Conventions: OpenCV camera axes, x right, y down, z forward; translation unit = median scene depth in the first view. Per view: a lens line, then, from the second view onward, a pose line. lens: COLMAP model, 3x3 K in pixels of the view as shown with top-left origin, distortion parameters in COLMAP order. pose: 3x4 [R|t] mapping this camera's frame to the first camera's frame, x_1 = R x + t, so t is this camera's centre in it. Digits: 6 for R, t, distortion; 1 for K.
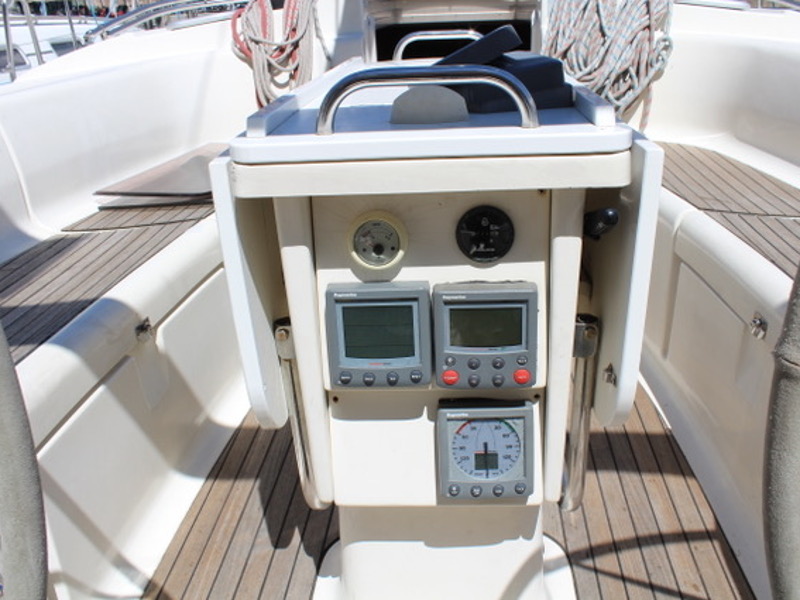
lens RADIAL K [[745.6, 0, 394.7], [0, 745.6, 301.2], [0, 0, 1]] dist [-0.180040, 0.161939]
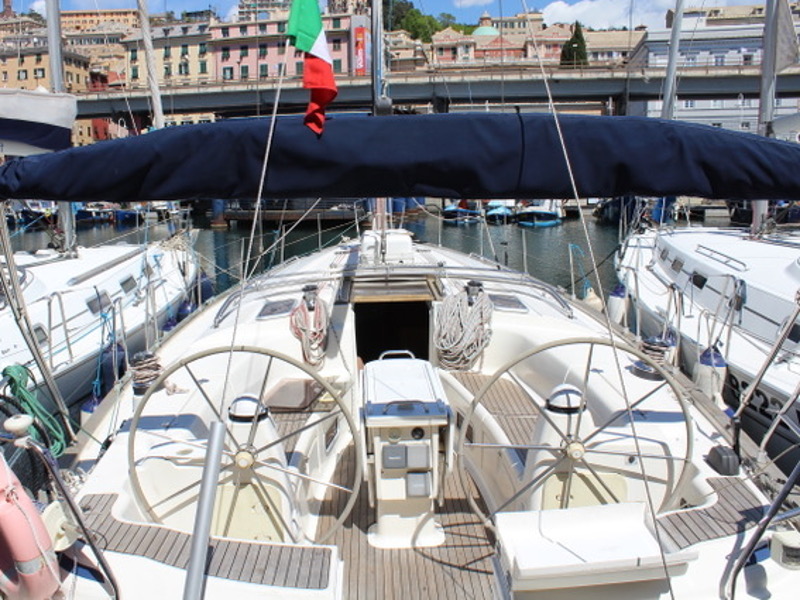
lens RADIAL K [[745.6, 0, 394.7], [0, 745.6, 301.2], [0, 0, 1]] dist [-0.180040, 0.161939]
pose [[0.992321, 0.006166, 0.123534, -0.200621], [0.018941, 0.979401, -0.201036, 0.008889], [-0.122229, 0.201832, 0.971763, -1.225157]]
